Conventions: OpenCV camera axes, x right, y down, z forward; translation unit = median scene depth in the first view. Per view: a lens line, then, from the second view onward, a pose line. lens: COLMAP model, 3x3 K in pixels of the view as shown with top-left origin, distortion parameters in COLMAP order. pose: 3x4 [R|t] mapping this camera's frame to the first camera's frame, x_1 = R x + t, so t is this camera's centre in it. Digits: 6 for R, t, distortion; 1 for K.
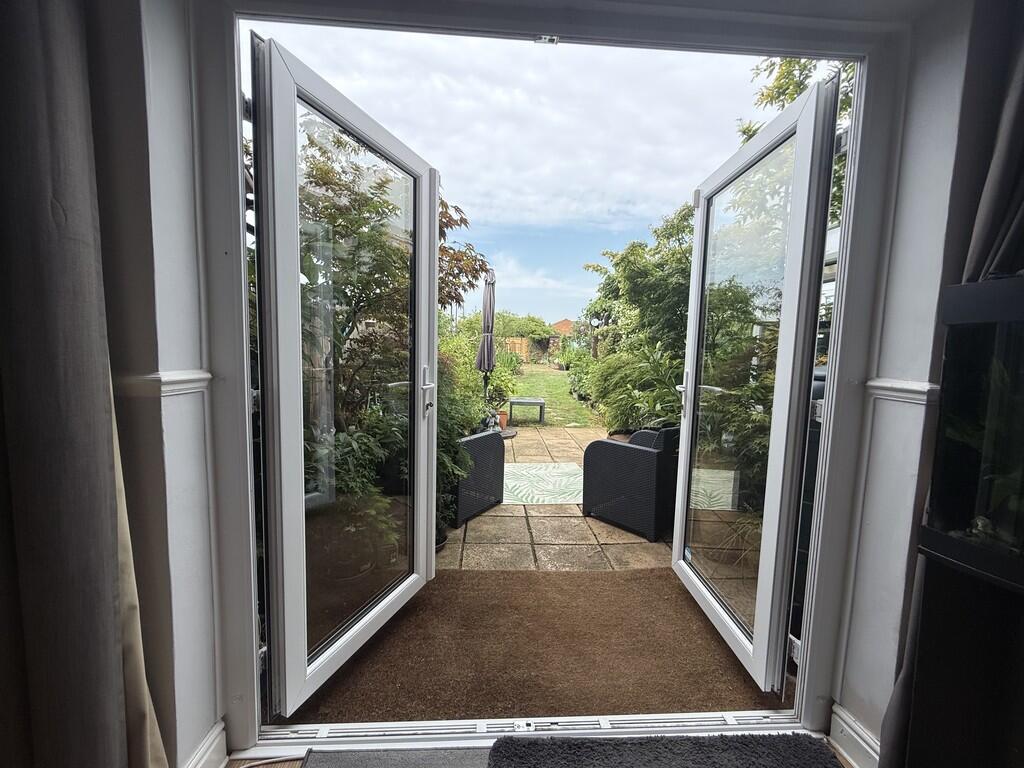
lens RADIAL K [[404.5, 0, 515.7], [0, 404.5, 382.6], [0, 0, 1]] dist [0.003971, 0.000446]
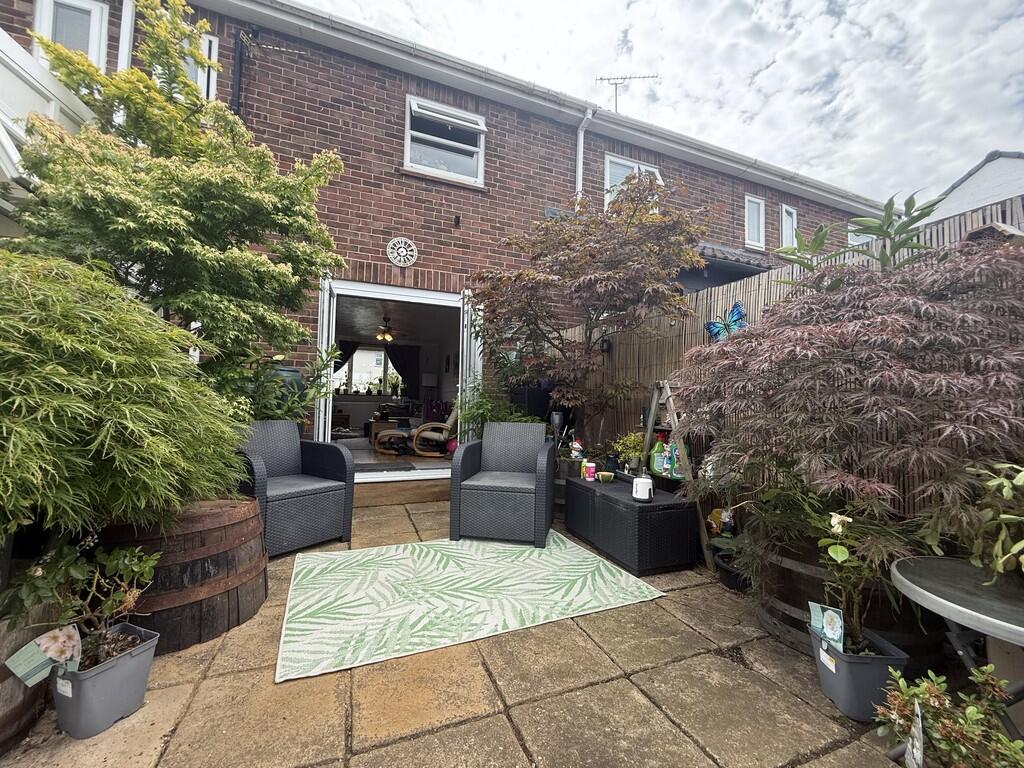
lens RADIAL K [[404.5, 0, 510.9], [0, 404.5, 384.8], [0, 0, 1]] dist [0.003971, 0.000446]
pose [[-0.947701, -0.056129, -0.314185, 0.047453], [-0.068620, 0.997226, 0.028830, -0.016115], [0.311695, 0.048882, -0.948924, 0.686783]]
